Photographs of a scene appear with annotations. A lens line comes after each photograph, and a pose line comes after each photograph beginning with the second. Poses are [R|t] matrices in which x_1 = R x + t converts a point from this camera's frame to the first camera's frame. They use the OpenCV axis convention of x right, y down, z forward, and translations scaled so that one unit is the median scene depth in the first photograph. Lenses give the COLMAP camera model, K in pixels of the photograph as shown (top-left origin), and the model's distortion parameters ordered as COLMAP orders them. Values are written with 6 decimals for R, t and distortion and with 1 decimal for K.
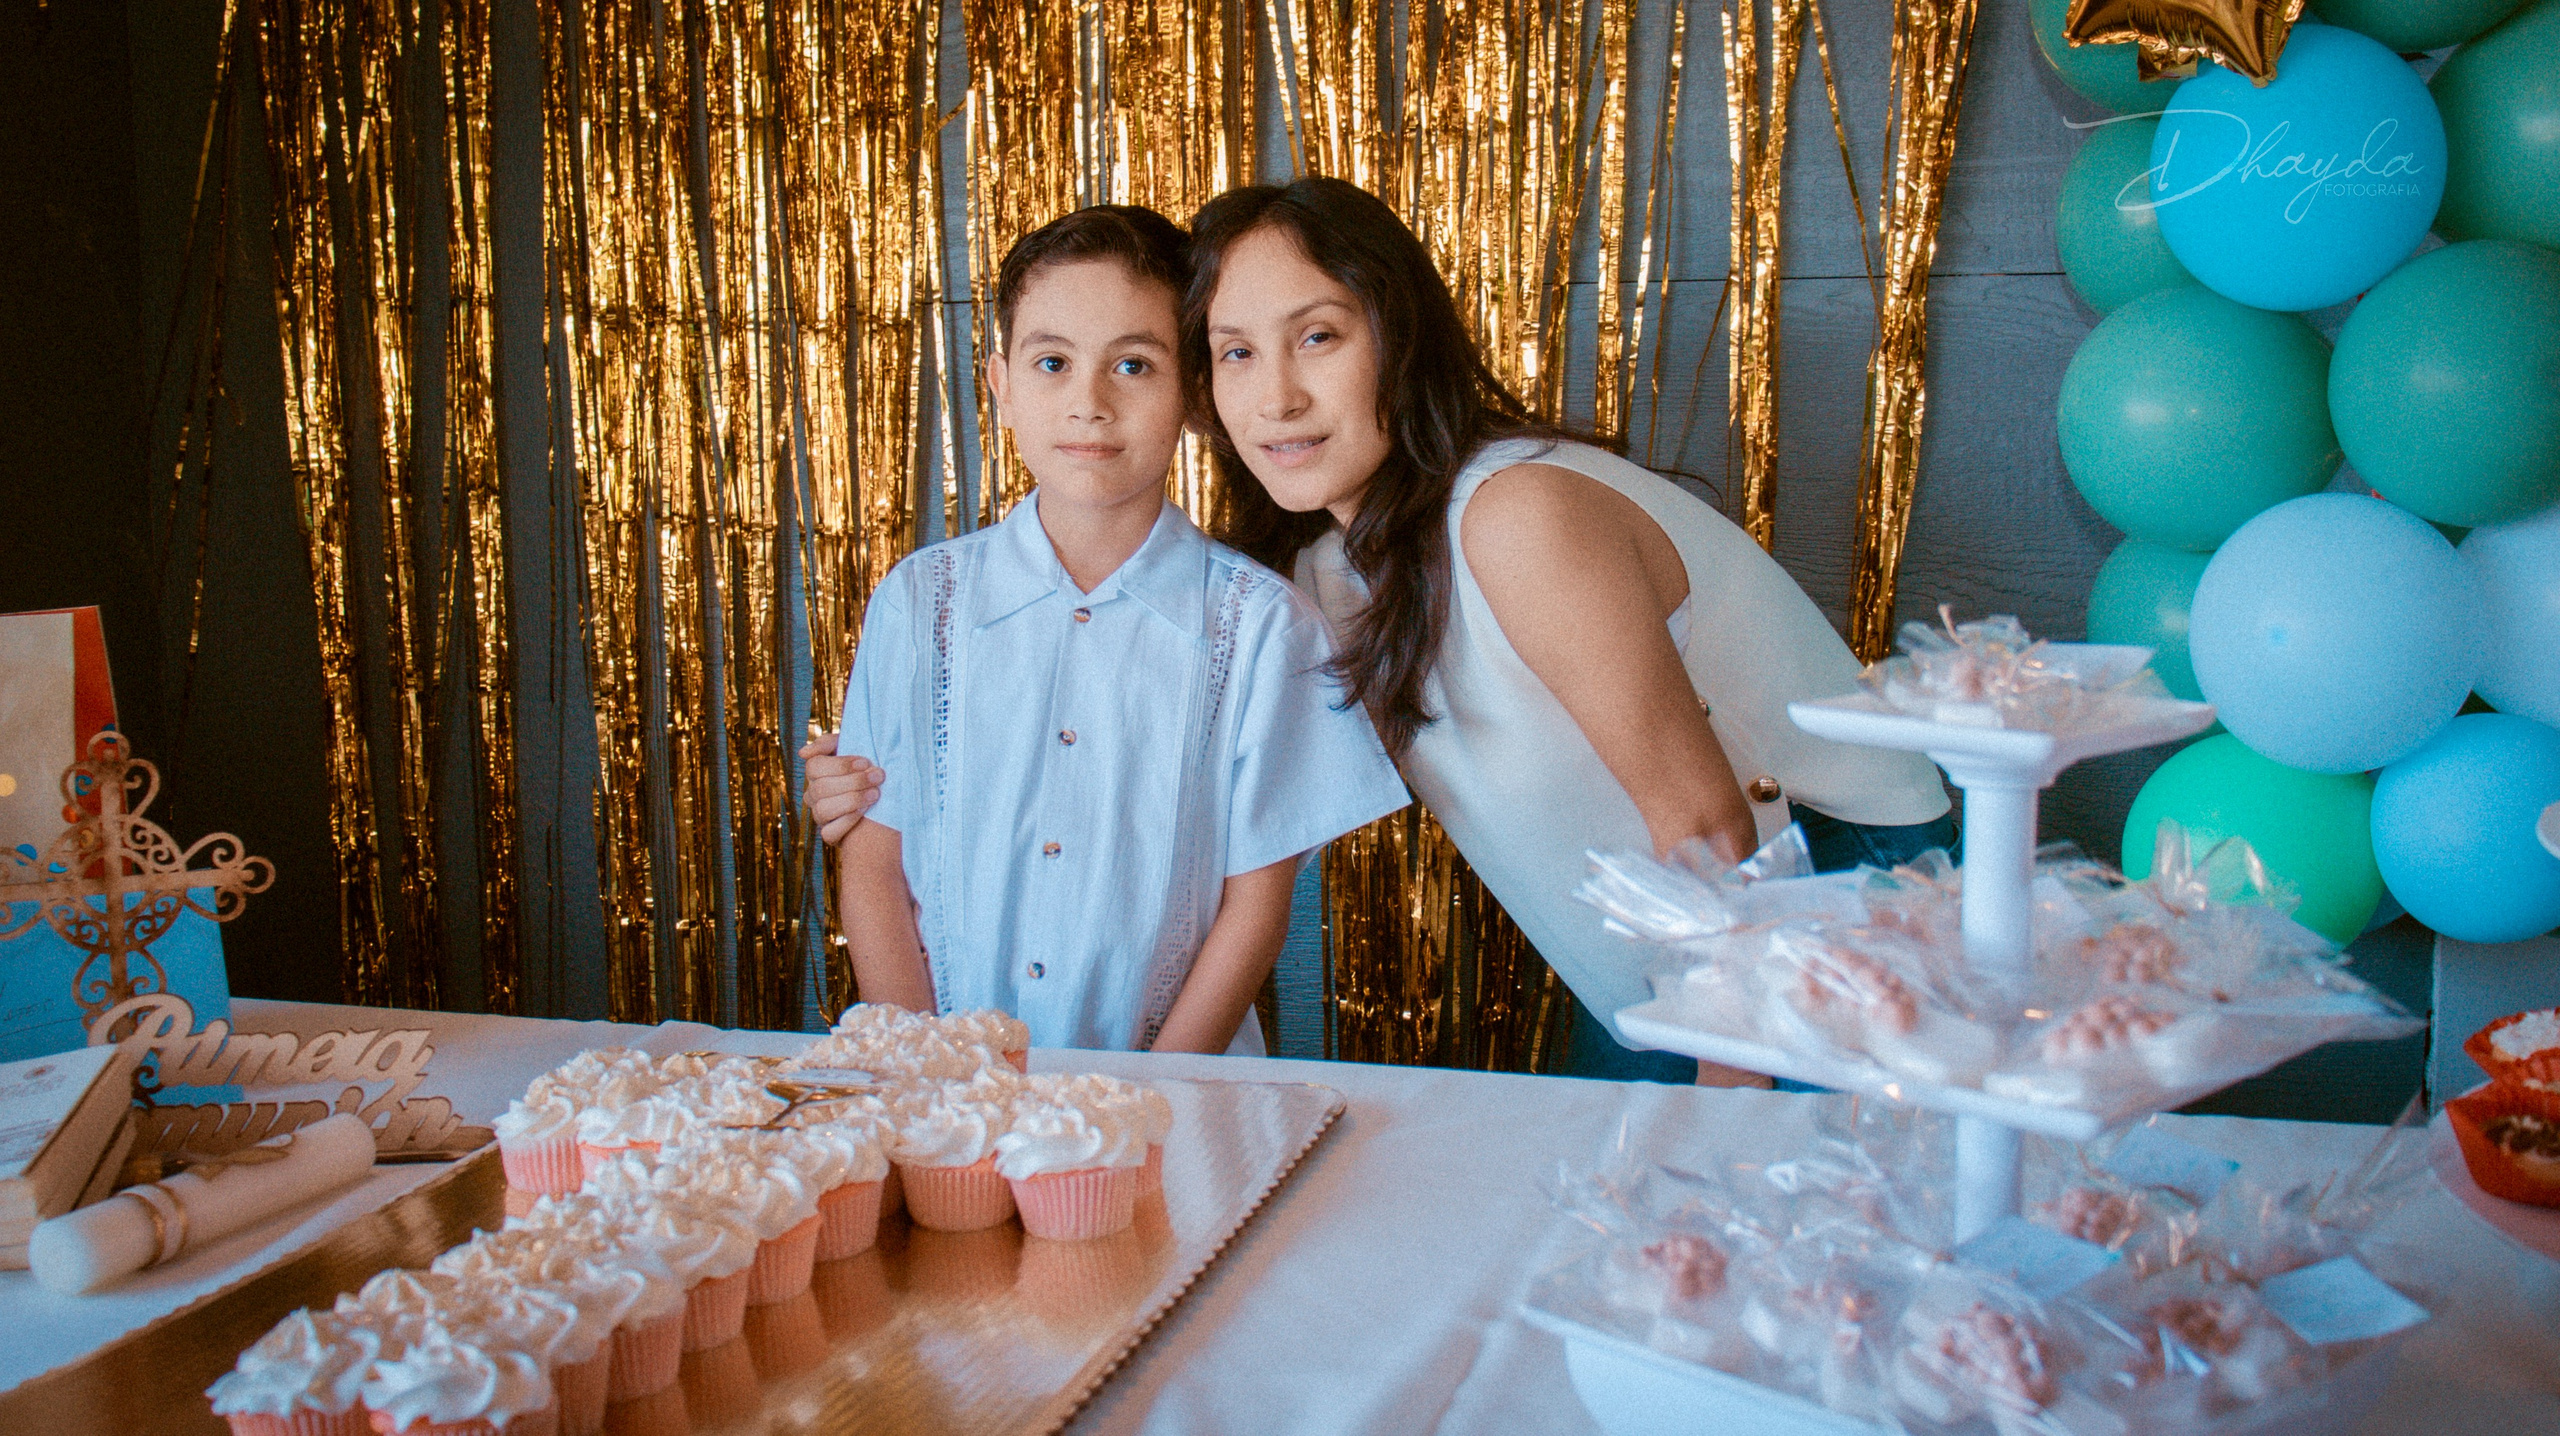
lens RADIAL K [[2497.9, 0, 1280.0], [0, 2497.9, 718.0], [0, 0, 1]] dist [-0.144393, 0.151713]
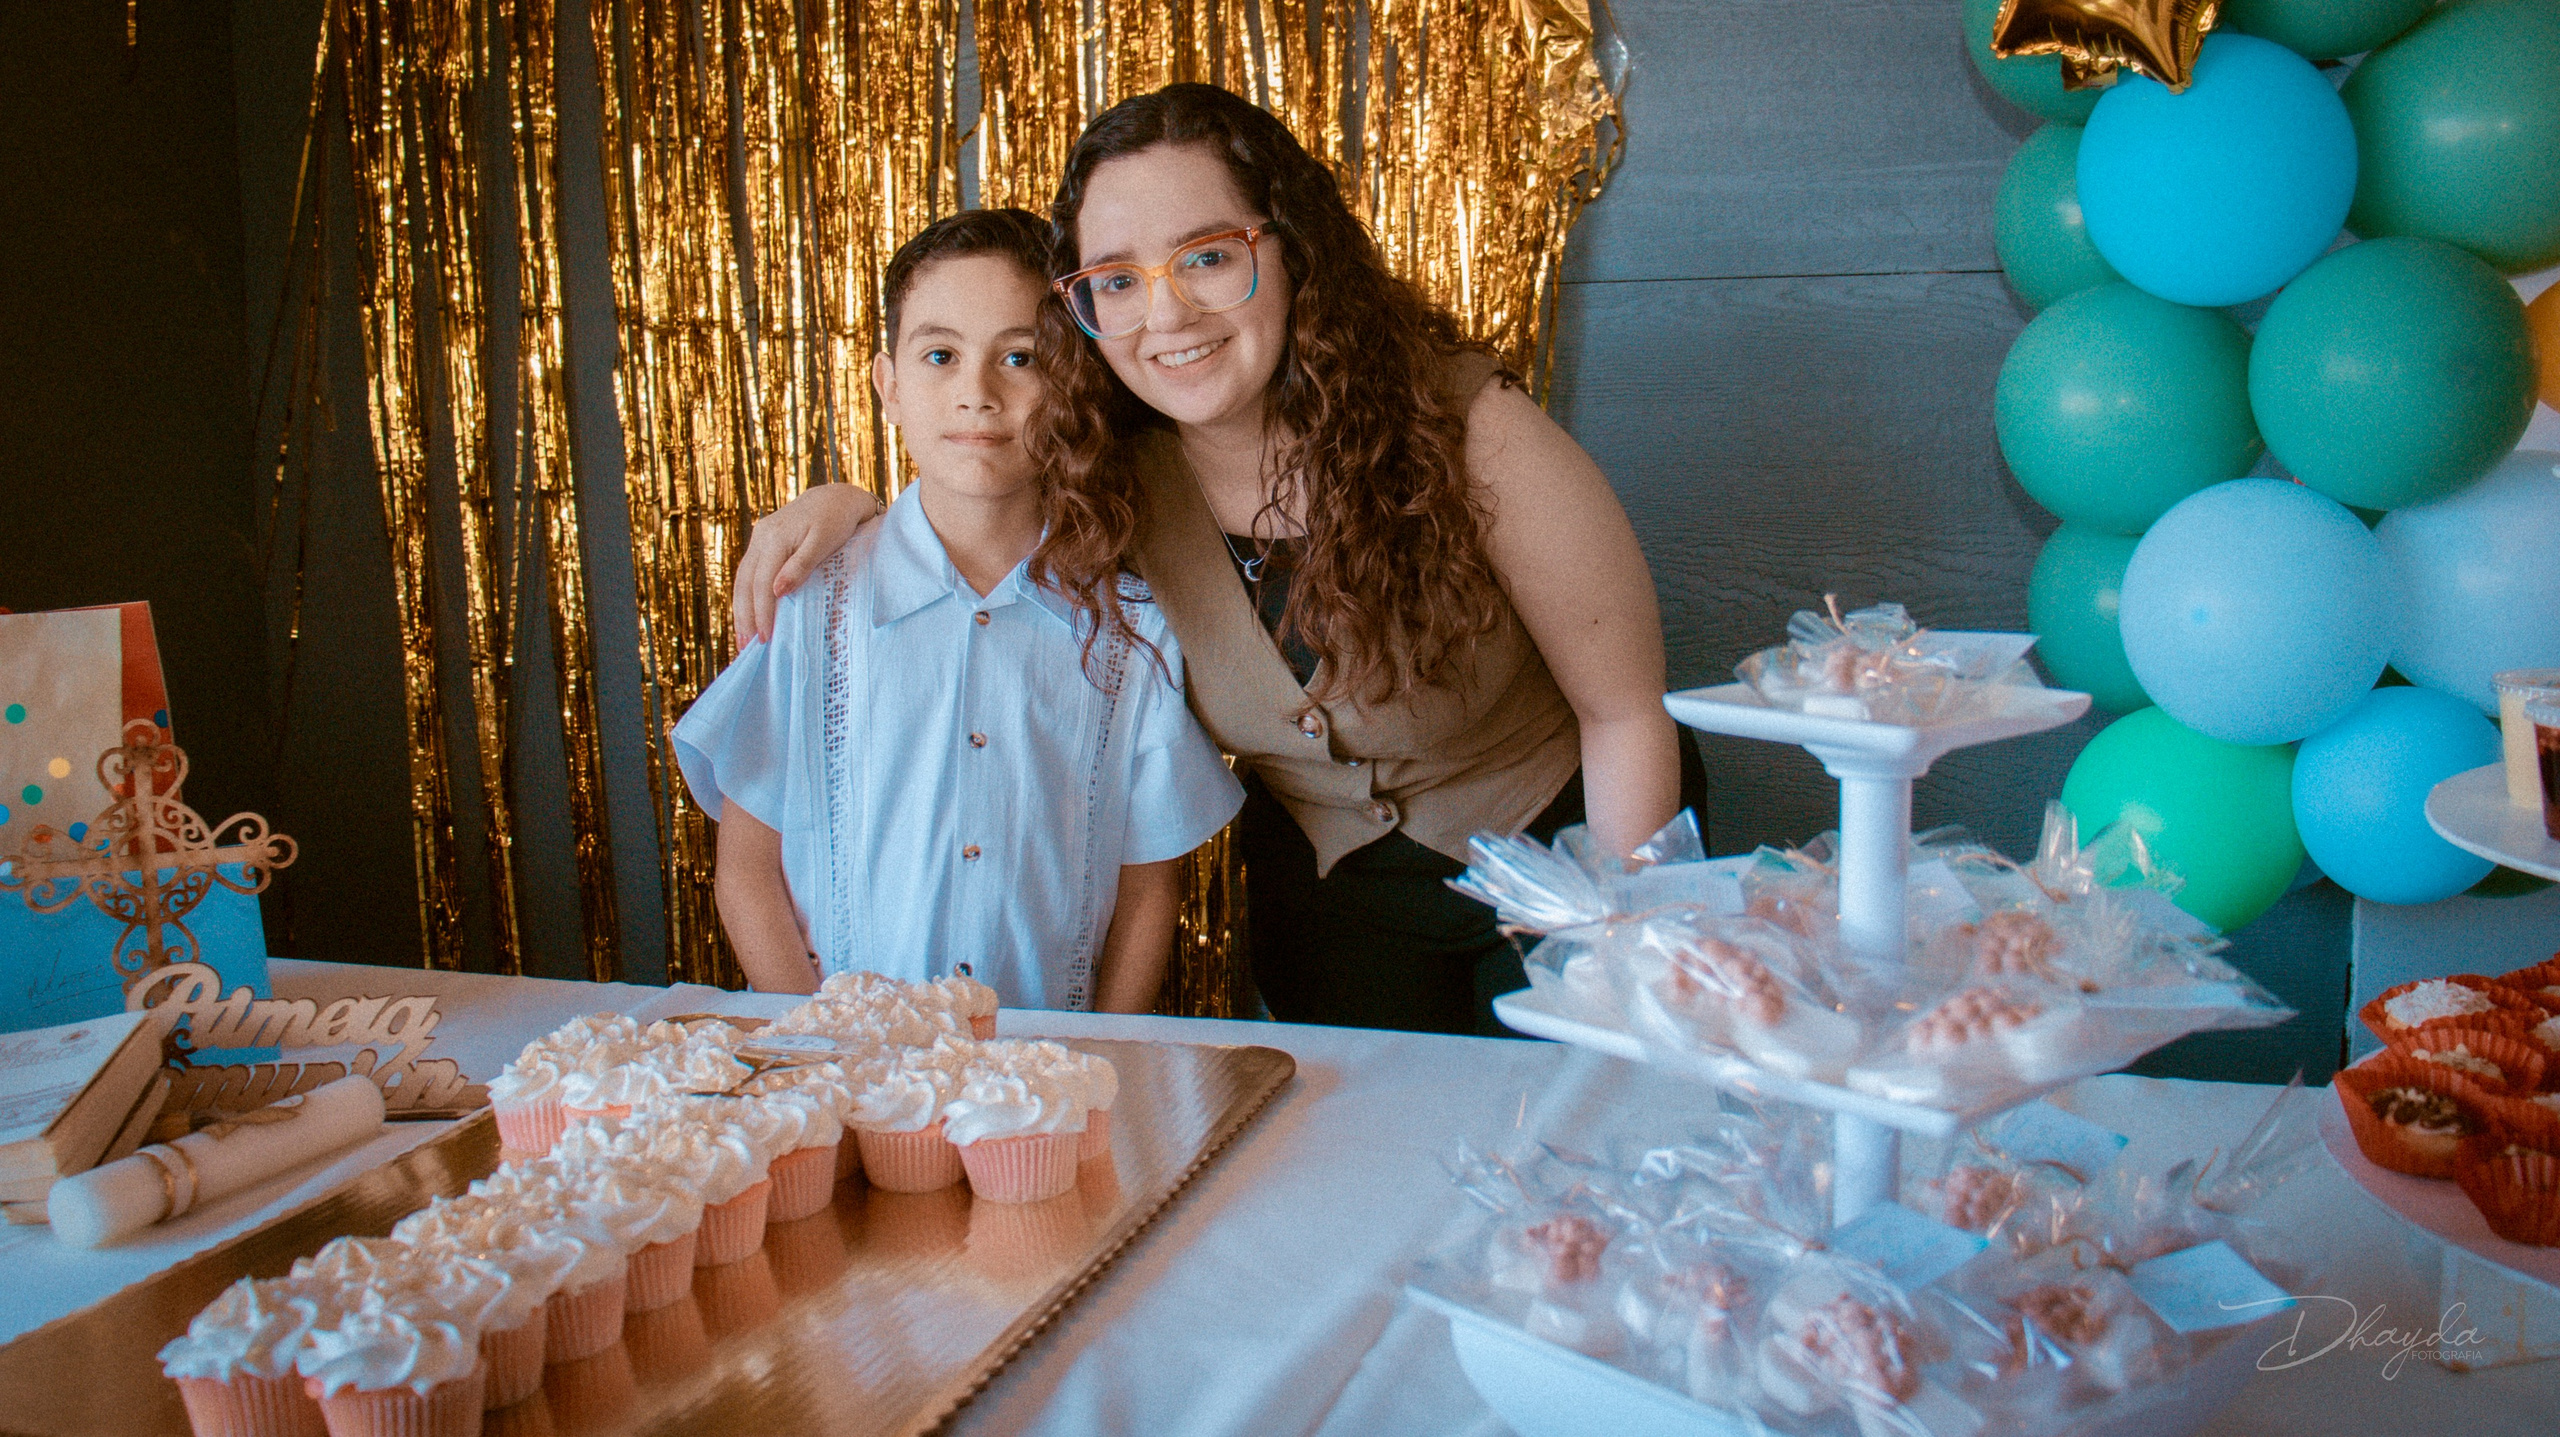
lens RADIAL K [[2258.2, 0, 1263.1], [0, 2258.2, 705.3], [0, 0, 1]] dist [-0.178952, 0.153304]
pose [[0.999421, -0.005511, -0.033581, 0.053229], [0.005860, 0.999929, 0.010328, -0.008676], [0.033522, -0.010519, 0.999383, 0.062211]]
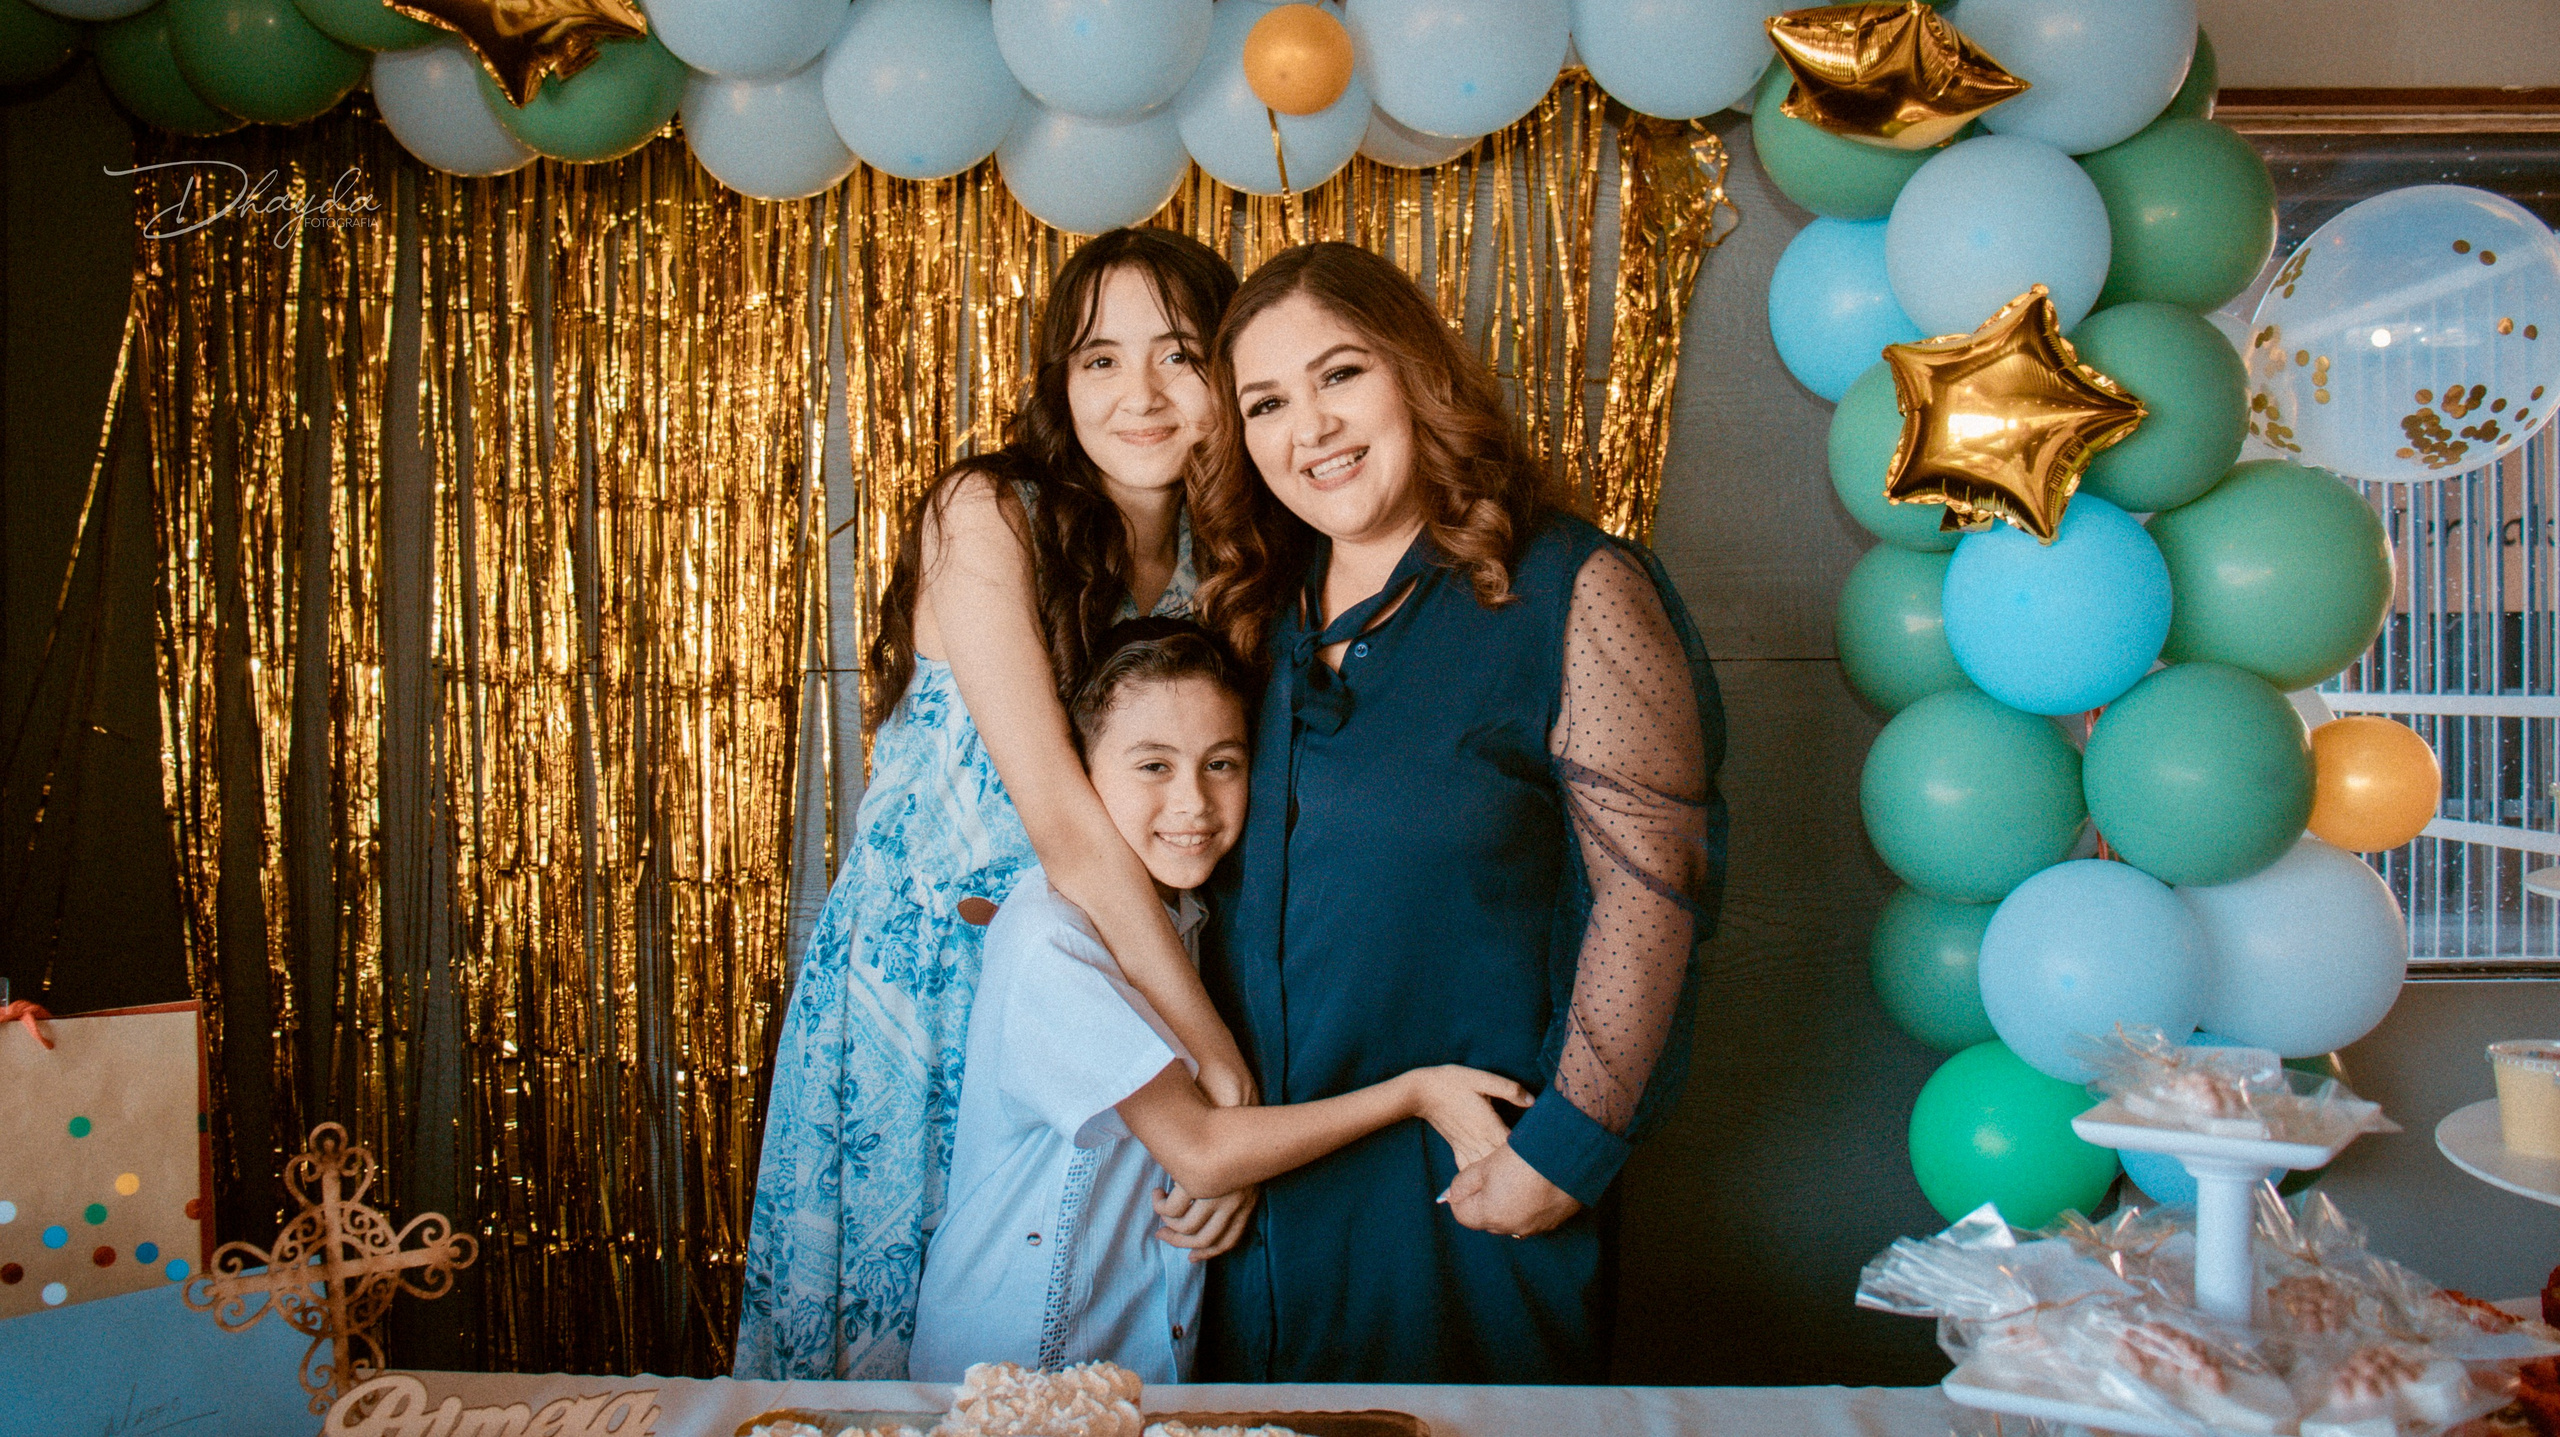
lens RADIAL K [[2242.2, 0, 1280.5], [0, 2242.2, 690.9], [0, 0, 1]] dist [-0.194005, 0.170396]
pose [[0.976359, 0.003470, 0.216129, -0.299932], [0.023375, 0.992313, -0.121529, -0.068461], [-0.214889, 0.123708, 0.968772, 0.008478]]
